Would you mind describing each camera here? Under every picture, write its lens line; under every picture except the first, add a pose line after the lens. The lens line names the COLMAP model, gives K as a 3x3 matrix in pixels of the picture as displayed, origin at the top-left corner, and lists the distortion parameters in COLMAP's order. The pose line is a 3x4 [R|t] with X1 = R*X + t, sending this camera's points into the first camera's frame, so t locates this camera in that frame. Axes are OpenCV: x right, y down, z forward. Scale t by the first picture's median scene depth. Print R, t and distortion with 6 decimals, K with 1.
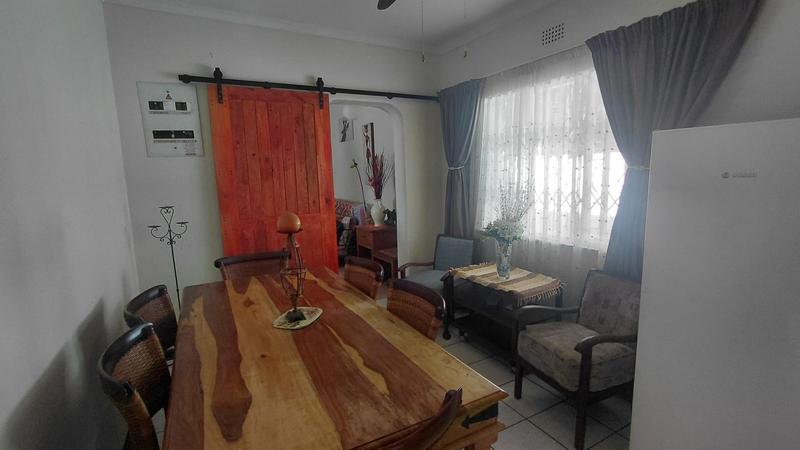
lens RADIAL K [[373.0, 0, 399.1], [0, 373.0, 225.9], [0, 0, 1]] dist [-0.001594, 0.002375]
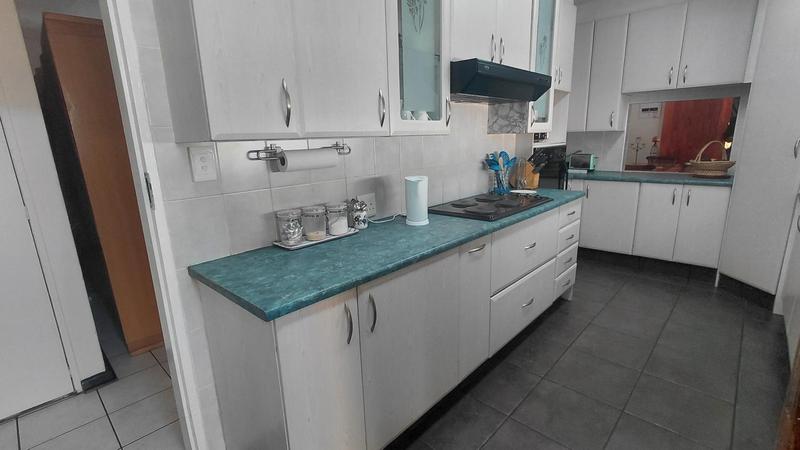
lens RADIAL K [[373.0, 0, 402.8], [0, 373.0, 225.1], [0, 0, 1]] dist [-0.001594, 0.002375]
pose [[0.326272, 0.245297, -0.912894, 1.410872], [-0.124410, 0.968486, 0.215770, 0.188441], [0.937053, 0.043173, 0.346507, -1.485036]]
